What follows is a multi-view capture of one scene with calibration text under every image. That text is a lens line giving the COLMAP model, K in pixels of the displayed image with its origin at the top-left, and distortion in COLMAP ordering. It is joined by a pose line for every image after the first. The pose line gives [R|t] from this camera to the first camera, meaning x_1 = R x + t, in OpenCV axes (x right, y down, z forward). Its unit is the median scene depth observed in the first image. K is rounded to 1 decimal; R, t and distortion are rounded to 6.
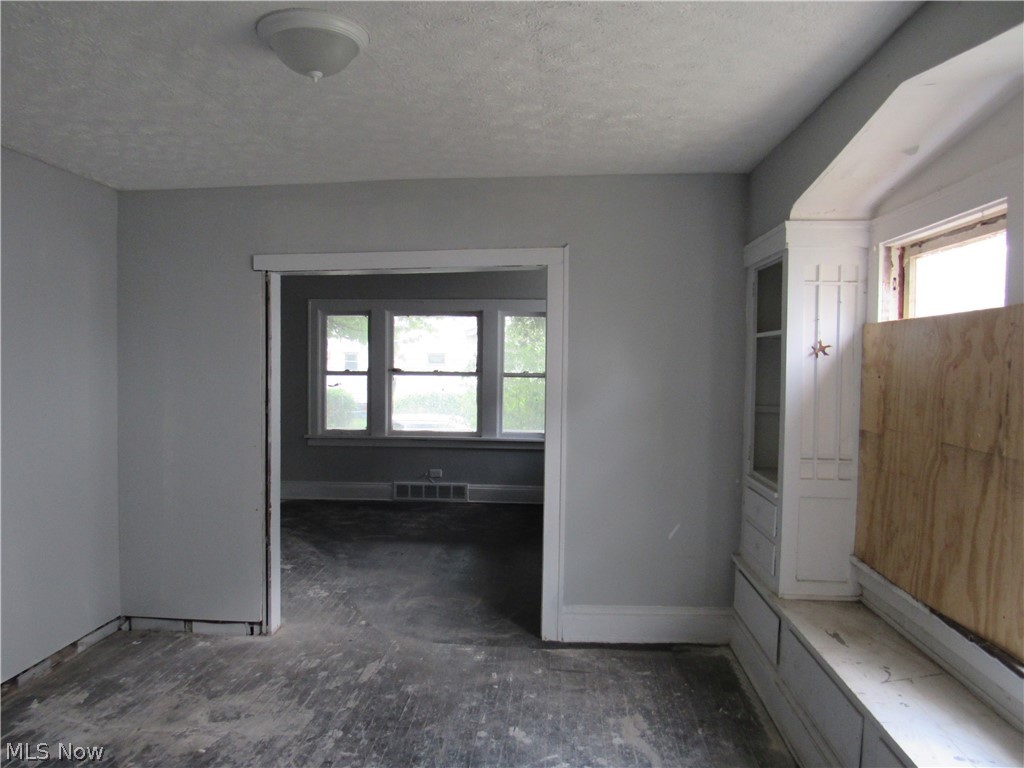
lens RADIAL K [[743.2, 0, 514.6], [0, 743.2, 388.0], [0, 0, 1]] dist [-0.016823, 0.005323]
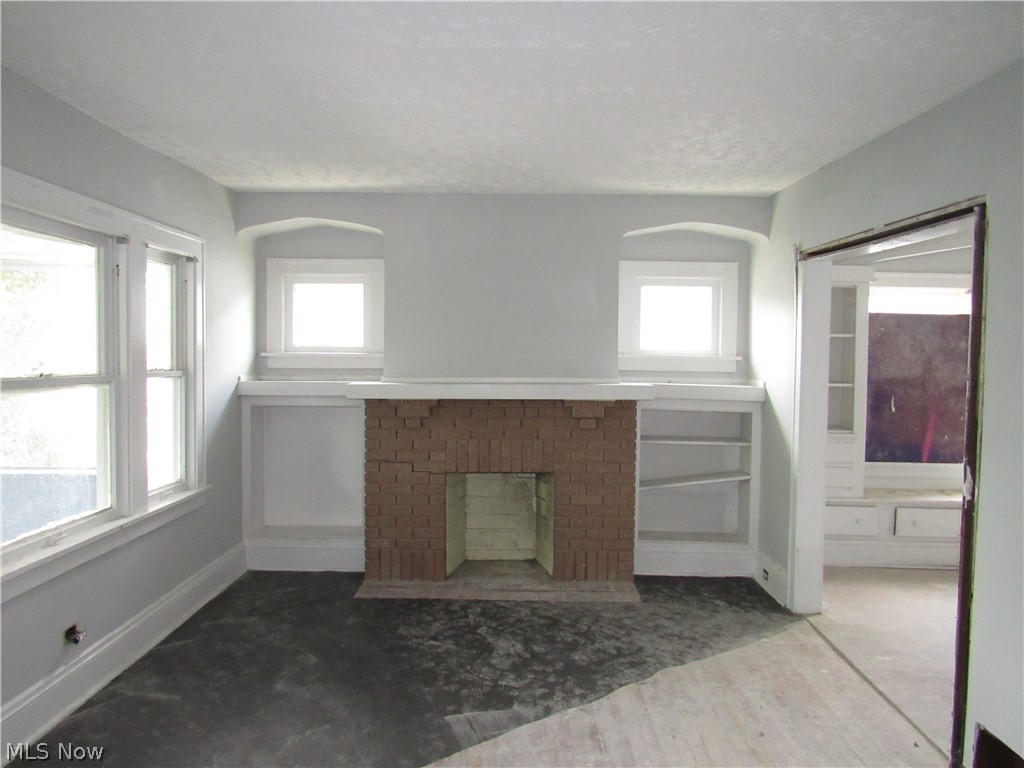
lens RADIAL K [[764.9, 0, 511.3], [0, 764.9, 374.5], [0, 0, 1]] dist [-0.018185, -0.000336]
pose [[-0.063922, -0.047466, 0.996825, -1.295439], [0.025453, 0.998466, 0.049176, -0.091140], [-0.997630, 0.028516, -0.062616, 1.947526]]
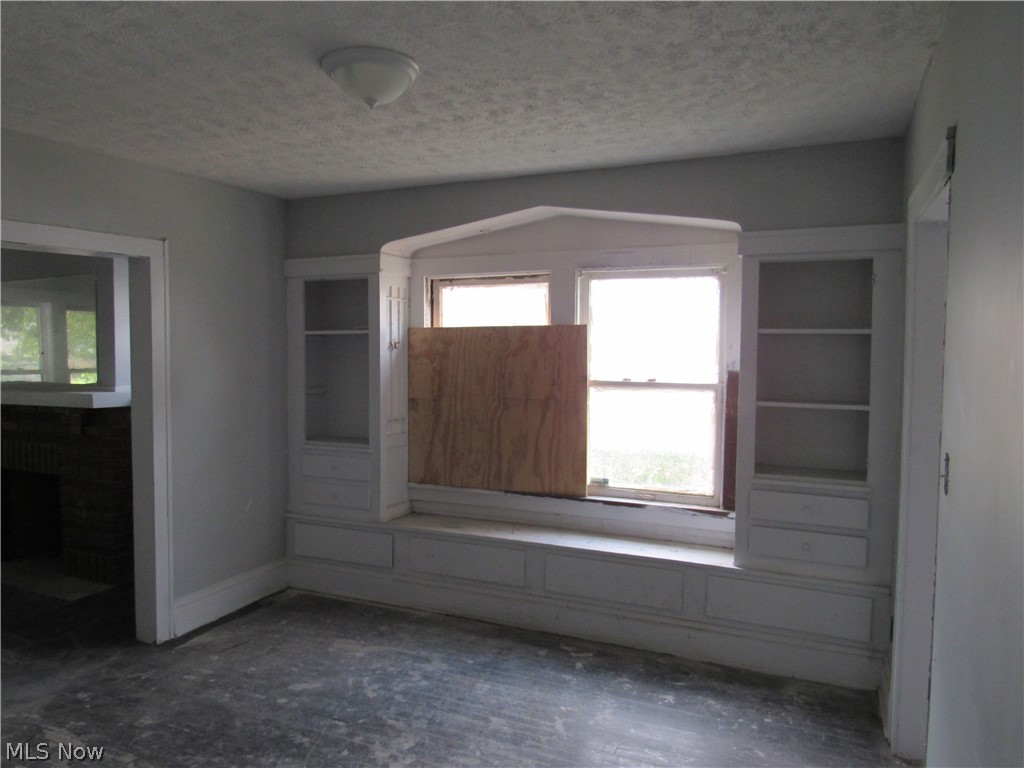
lens RADIAL K [[753.9, 0, 505.3], [0, 753.9, 381.8], [0, 0, 1]] dist [-0.005911, -0.003894]
pose [[0.366146, -0.061217, 0.928542, -0.895718], [0.043514, 0.997869, 0.048629, -0.043019], [-0.929540, 0.022599, 0.368029, 0.261051]]
